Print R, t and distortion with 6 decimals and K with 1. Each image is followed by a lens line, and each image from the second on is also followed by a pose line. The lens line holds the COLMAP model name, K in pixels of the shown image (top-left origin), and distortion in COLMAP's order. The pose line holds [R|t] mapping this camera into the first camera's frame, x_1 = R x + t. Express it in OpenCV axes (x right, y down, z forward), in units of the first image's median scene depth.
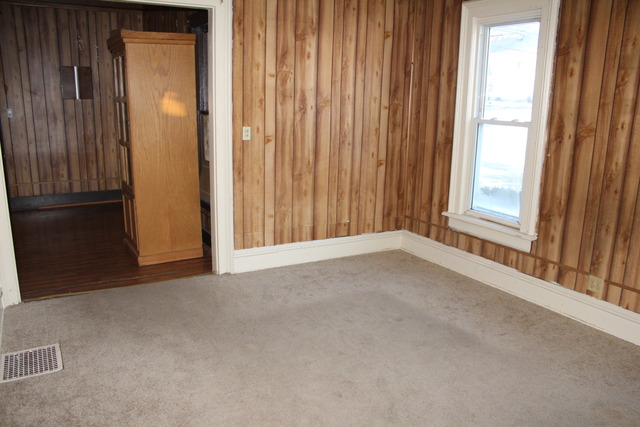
lens RADIAL K [[523.3, 0, 329.4], [0, 523.3, 225.7], [0, 0, 1]] dist [-0.147174, 0.112266]
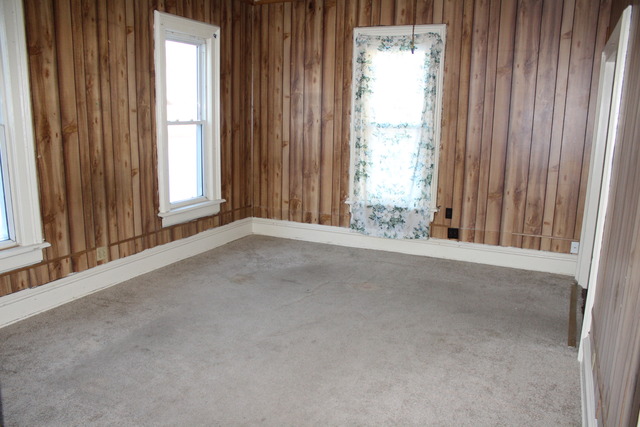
lens RADIAL K [[523.3, 0, 329.4], [0, 523.3, 225.7], [0, 0, 1]] dist [-0.147174, 0.112266]
pose [[-0.579712, -0.215658, 0.785765, -0.721746], [0.153680, 0.918094, 0.365357, -0.302592], [-0.800198, 0.332557, -0.499088, 1.151730]]
